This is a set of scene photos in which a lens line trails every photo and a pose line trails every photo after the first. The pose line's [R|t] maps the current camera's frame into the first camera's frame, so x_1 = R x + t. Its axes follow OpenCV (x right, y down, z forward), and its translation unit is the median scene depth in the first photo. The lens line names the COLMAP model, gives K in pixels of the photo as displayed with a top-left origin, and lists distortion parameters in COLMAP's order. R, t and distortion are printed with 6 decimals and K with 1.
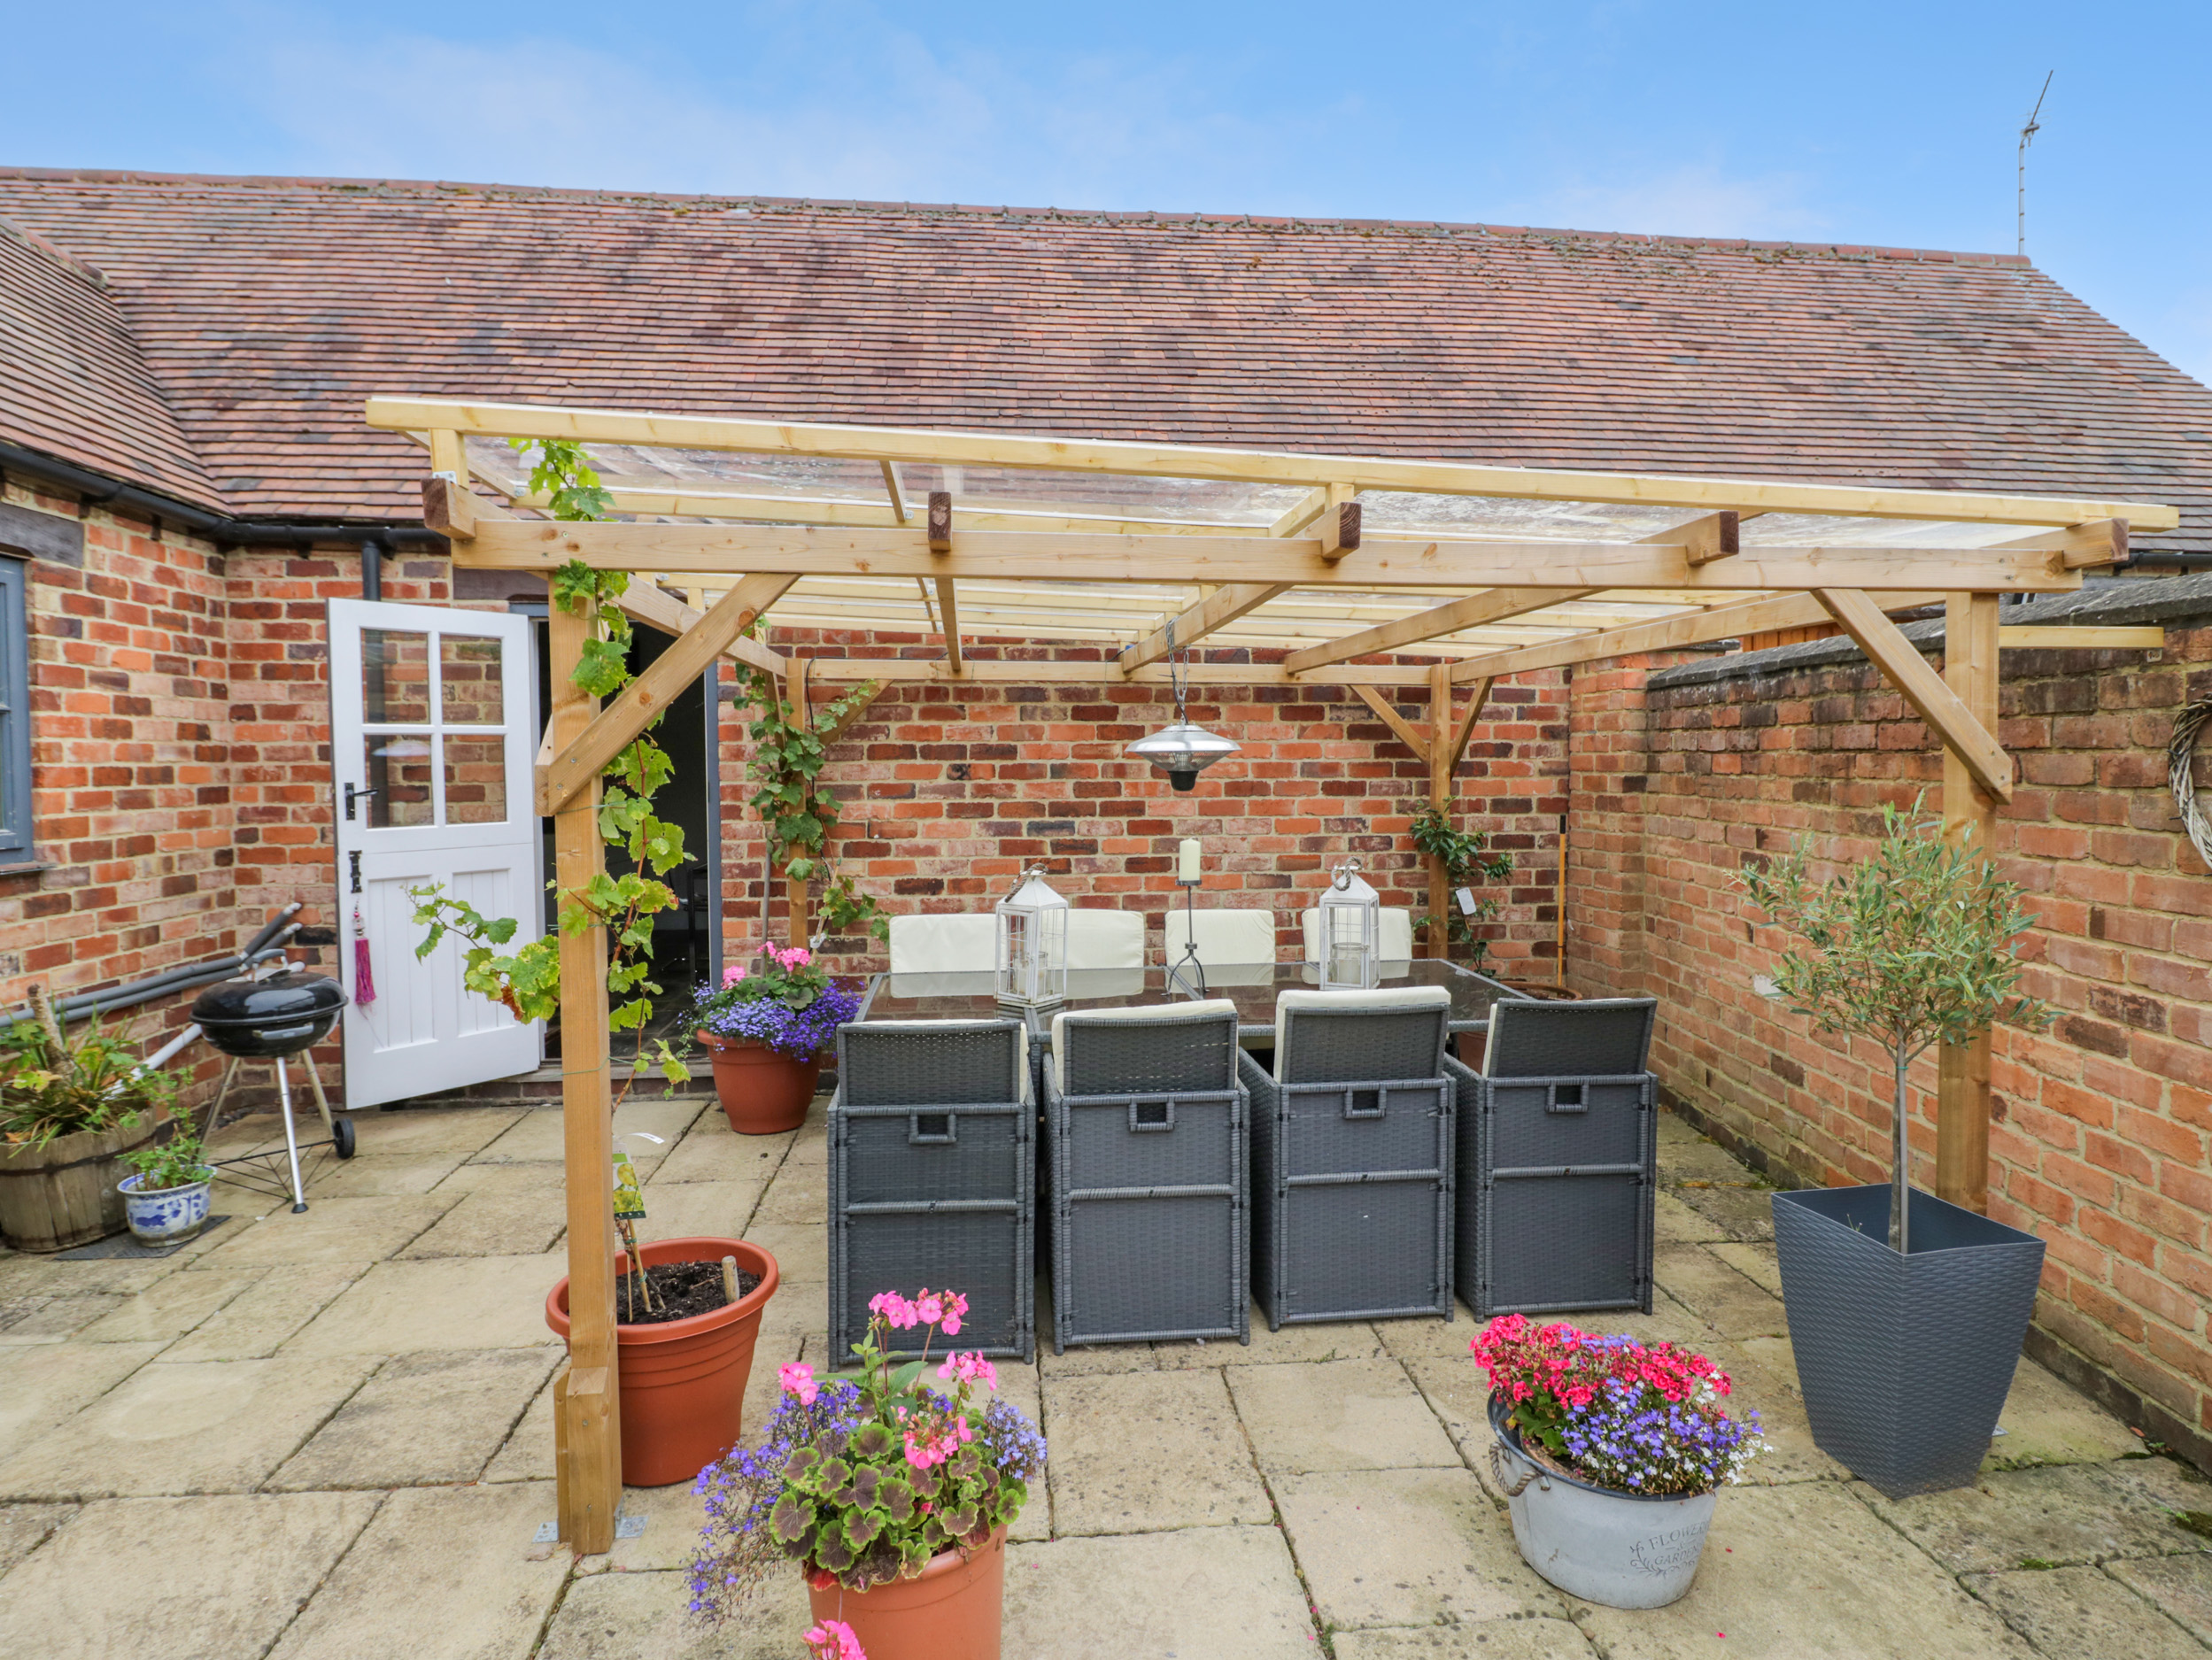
lens RADIAL K [[1173.9, 0, 1094.0], [0, 1173.9, 808.3], [0, 0, 1]] dist [0.001933, -0.014226]
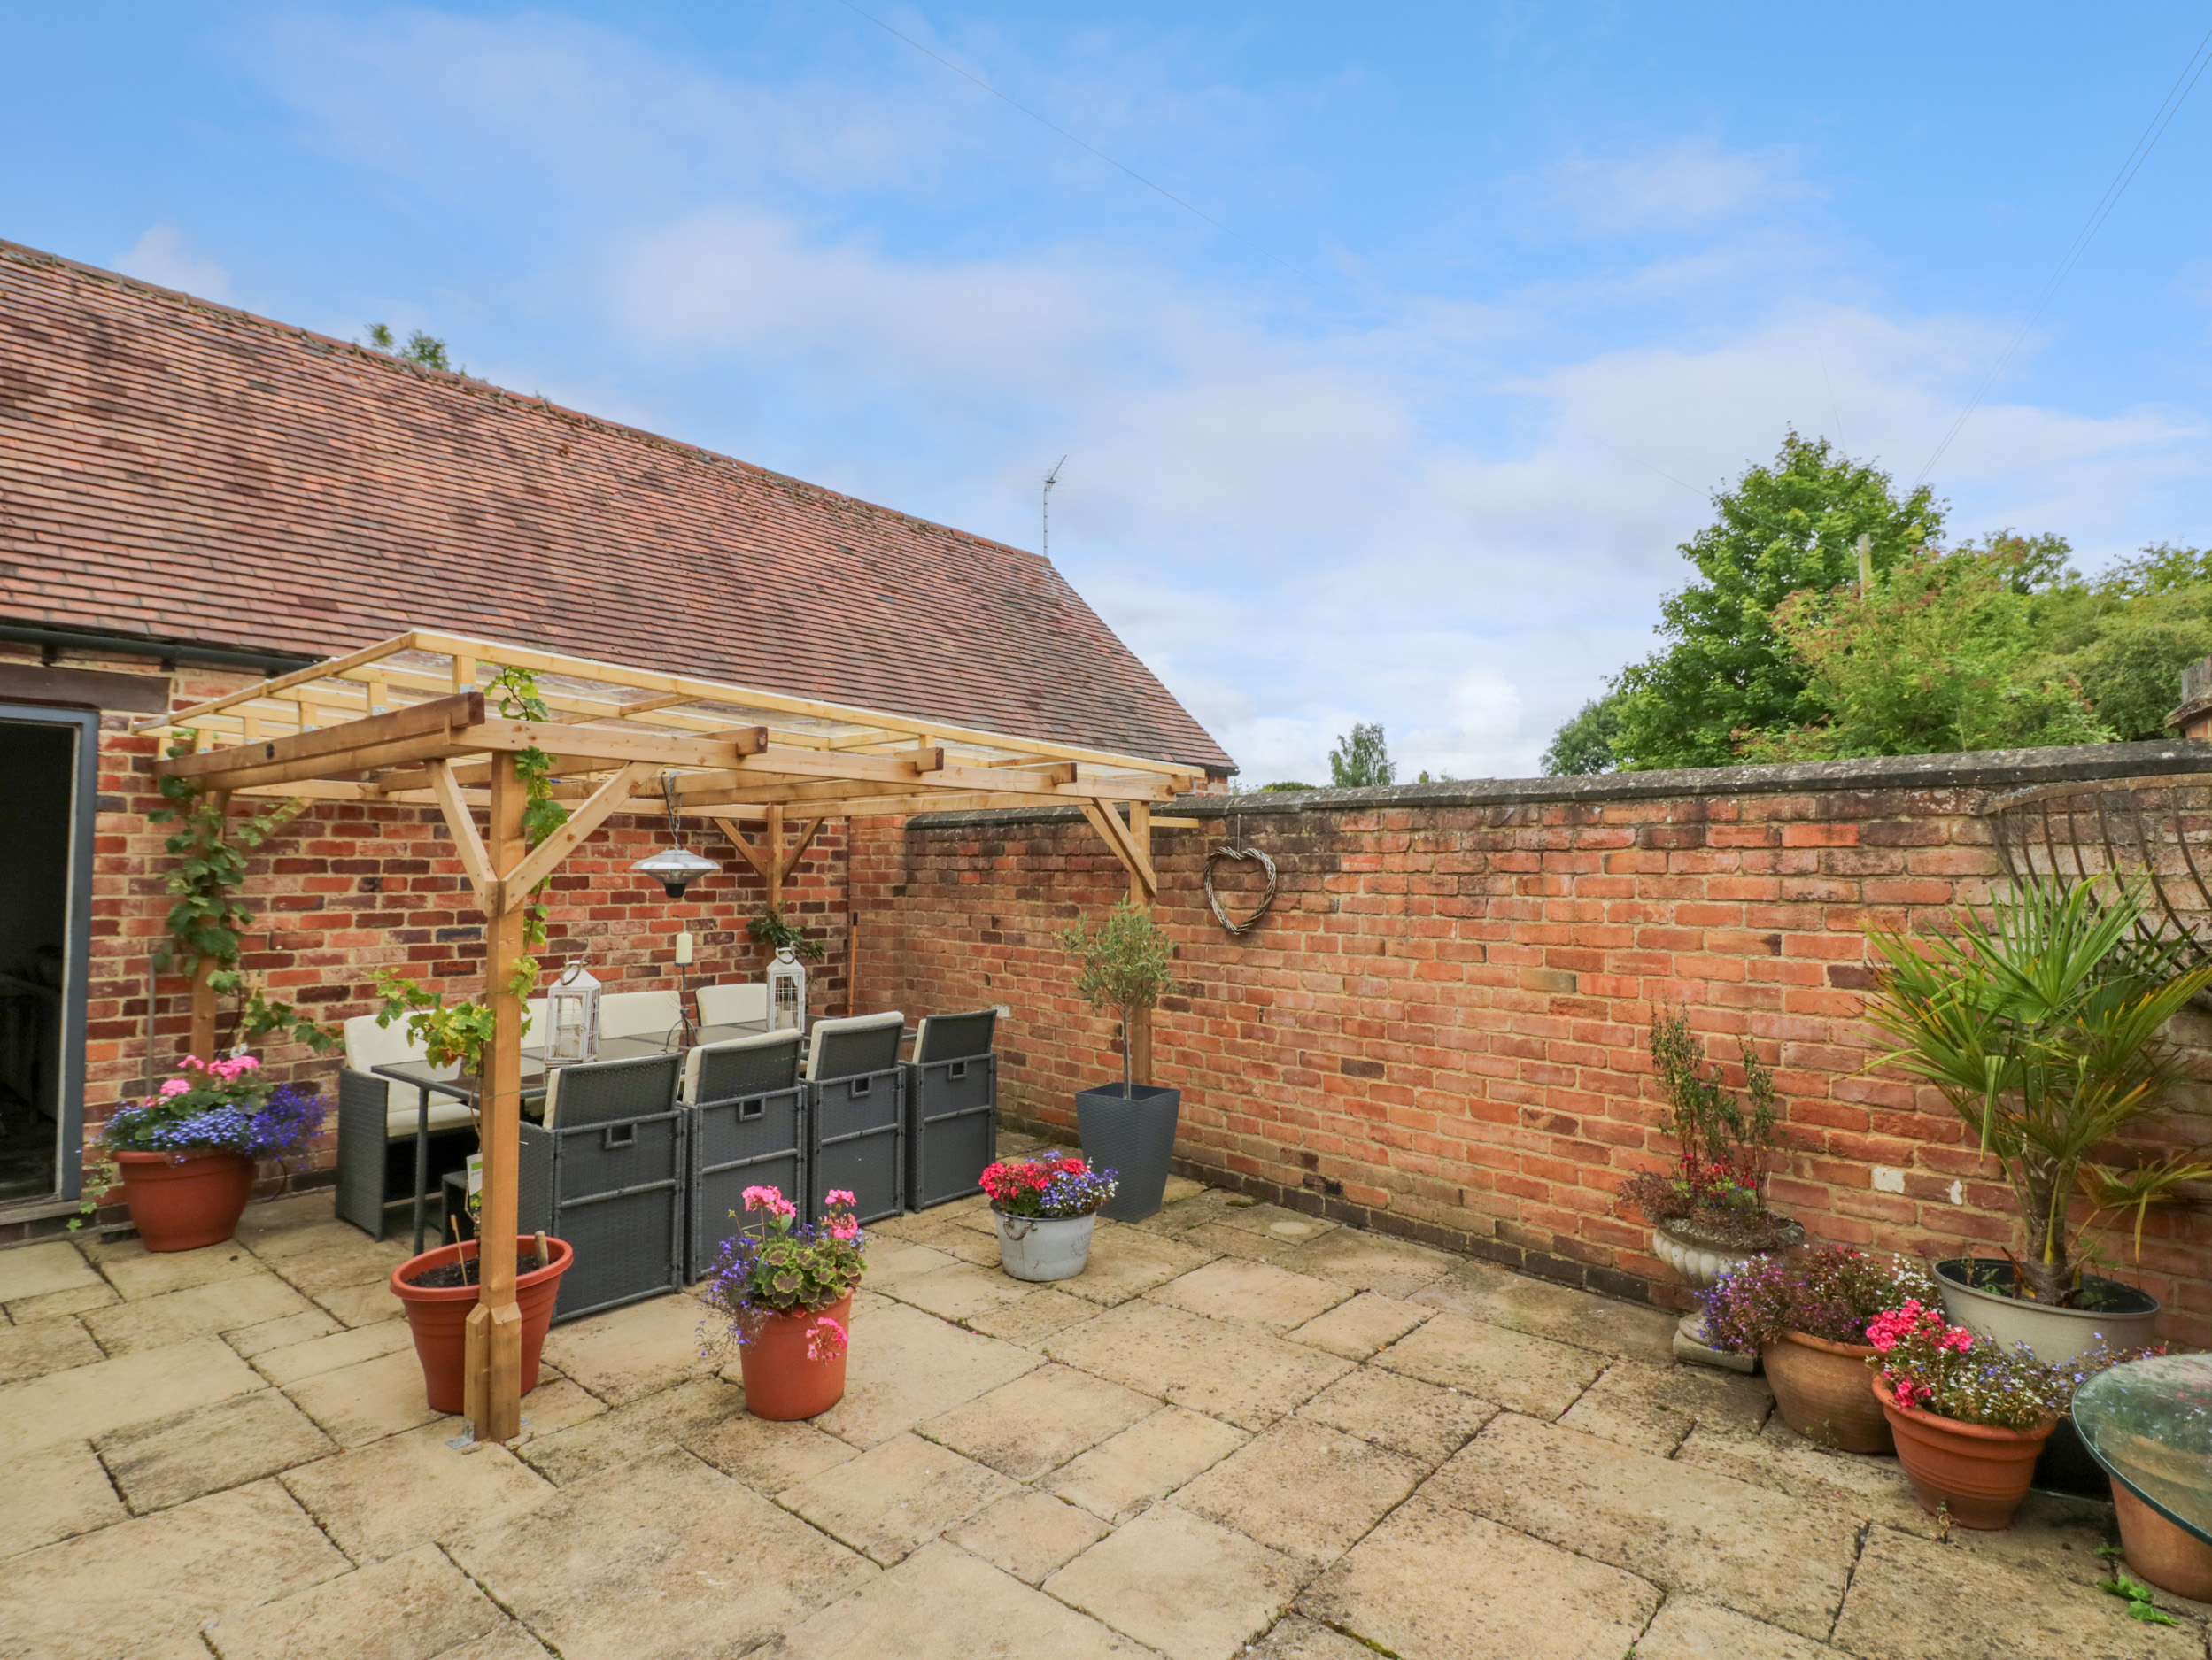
lens RADIAL K [[1173.9, 0, 1070.9], [0, 1173.9, 805.6], [0, 0, 1]] dist [0.001933, -0.014226]
pose [[0.725826, 0.041893, 0.686601, -0.421389], [0.024313, 0.995958, -0.086470, 0.005976], [-0.687448, 0.079456, 0.721874, -0.247564]]
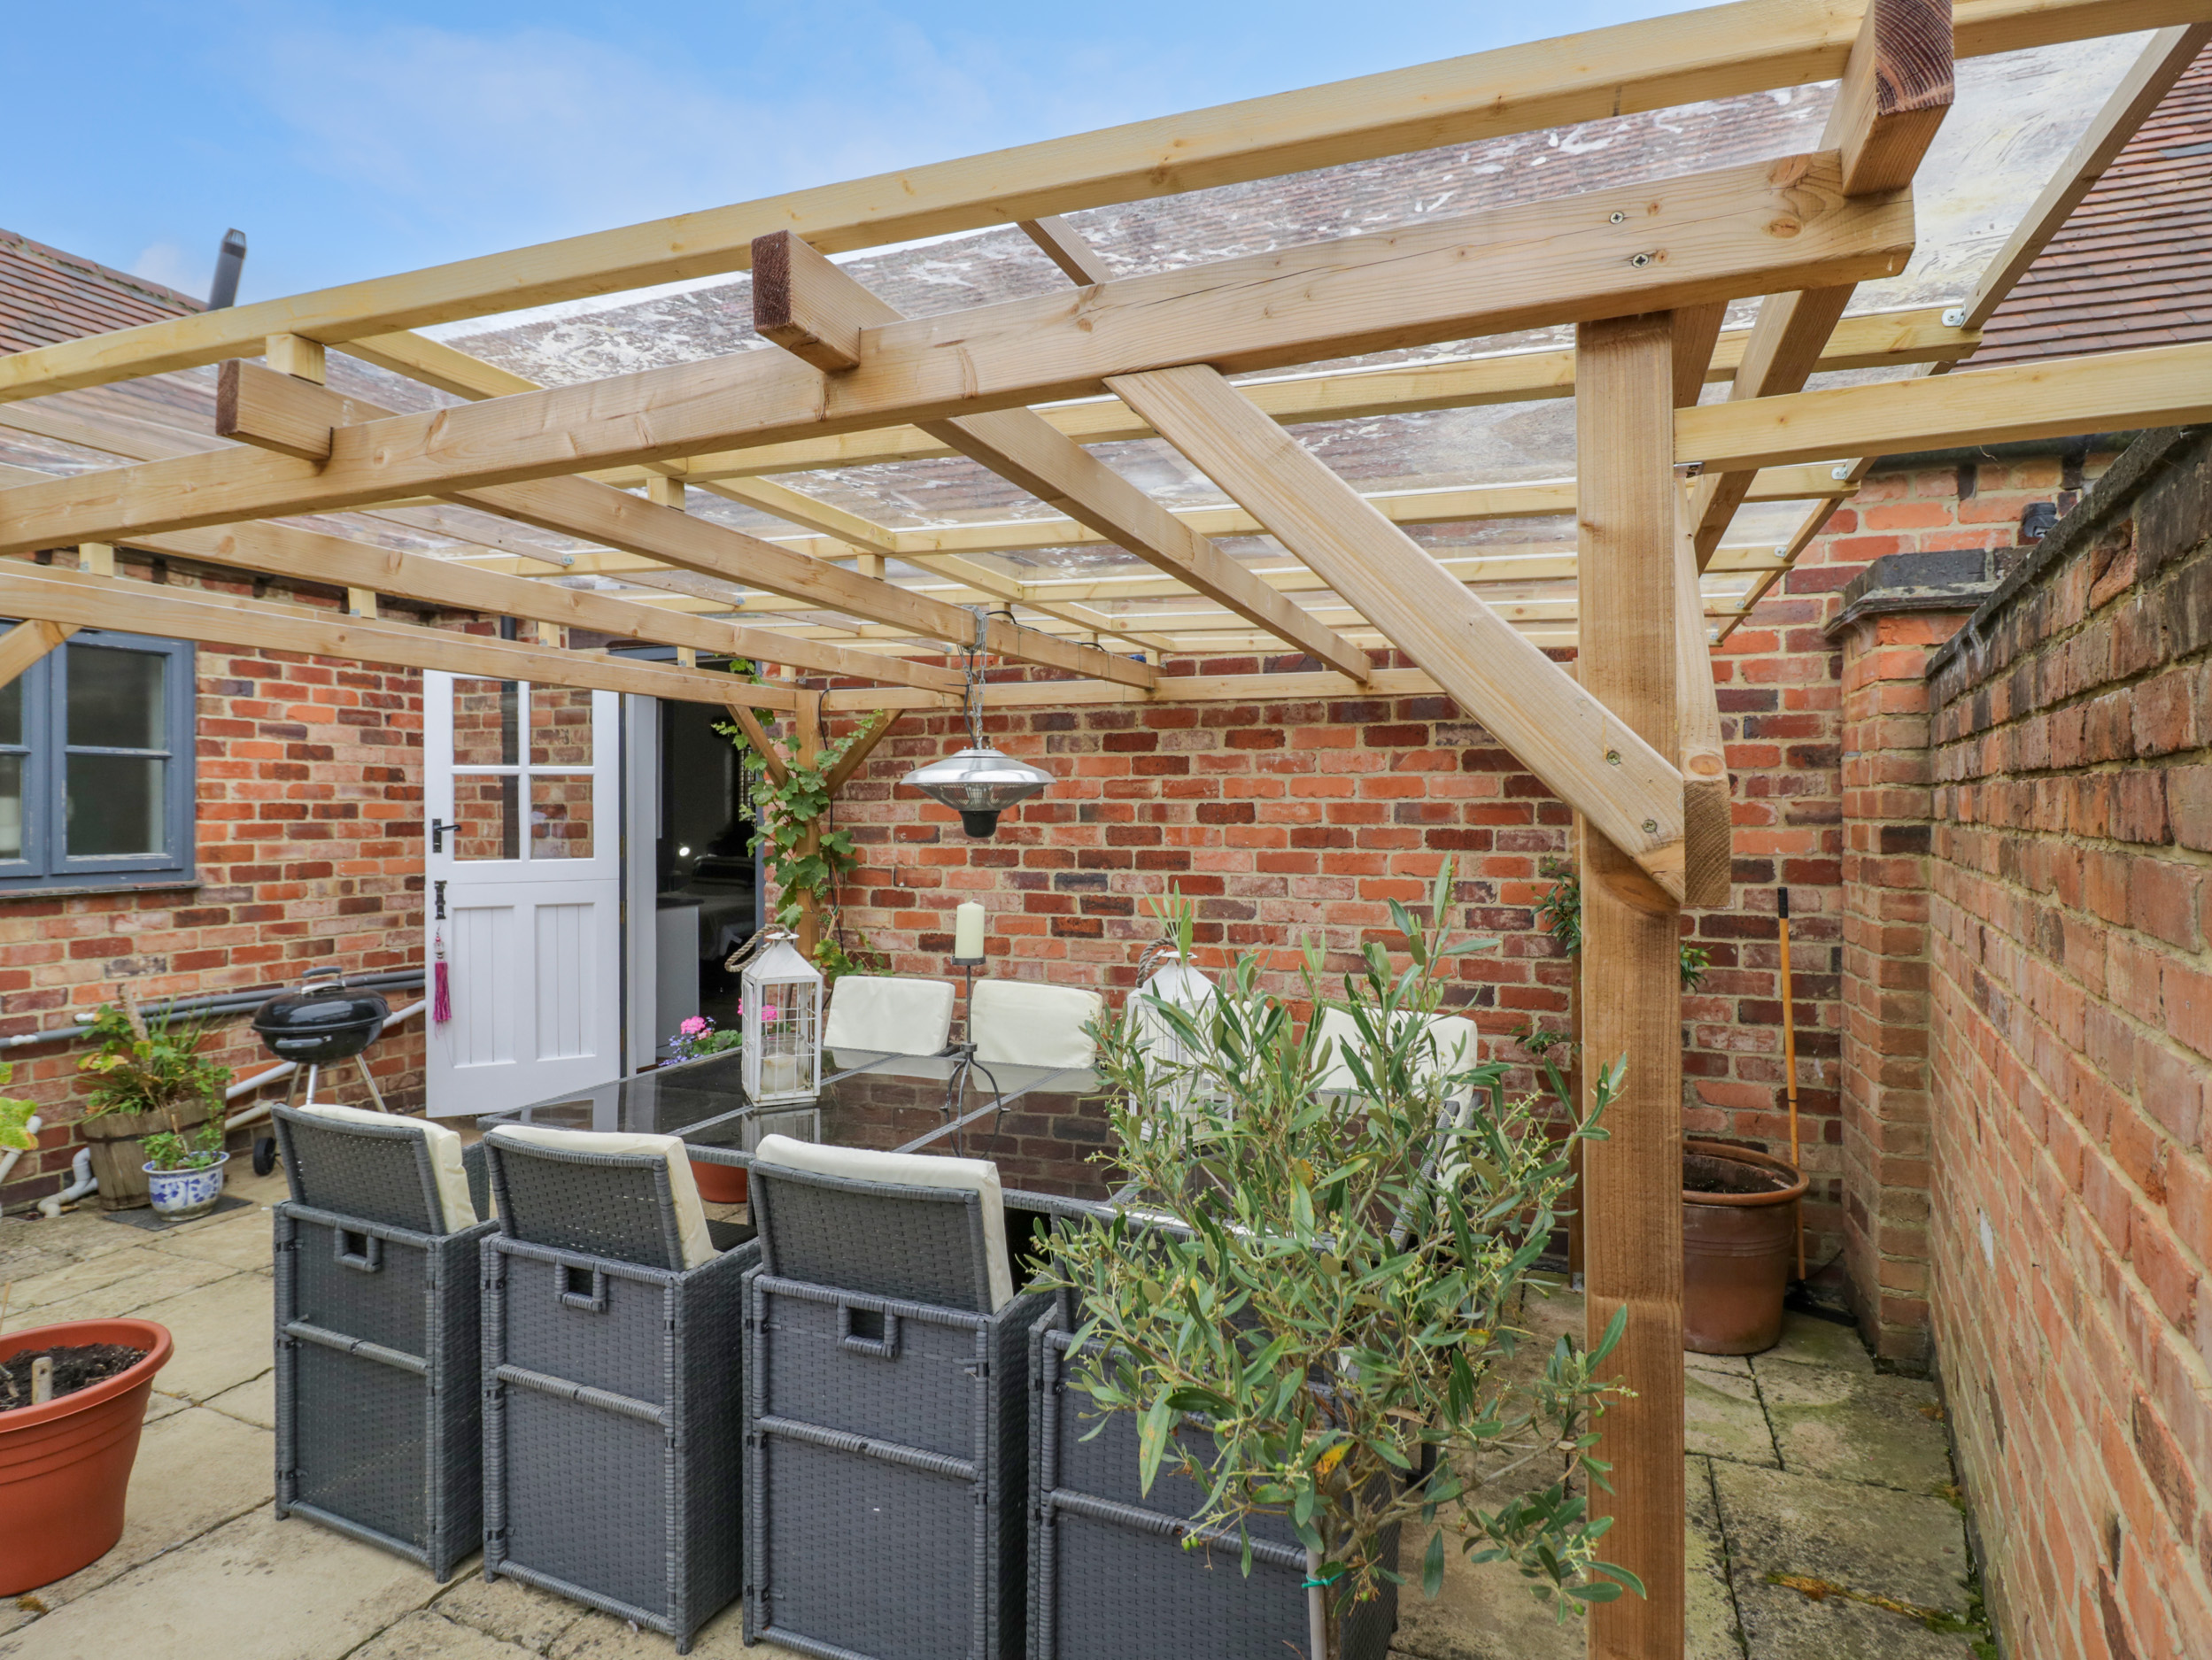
lens RADIAL K [[1173.9, 0, 1029.3], [0, 1173.9, 812.6], [0, 0, 1]] dist [0.001933, -0.014226]
pose [[0.880552, 0.005664, -0.473915, 0.350571], [-0.022654, 0.999289, -0.030150, -0.006572], [0.473408, 0.037285, 0.880054, 0.272019]]
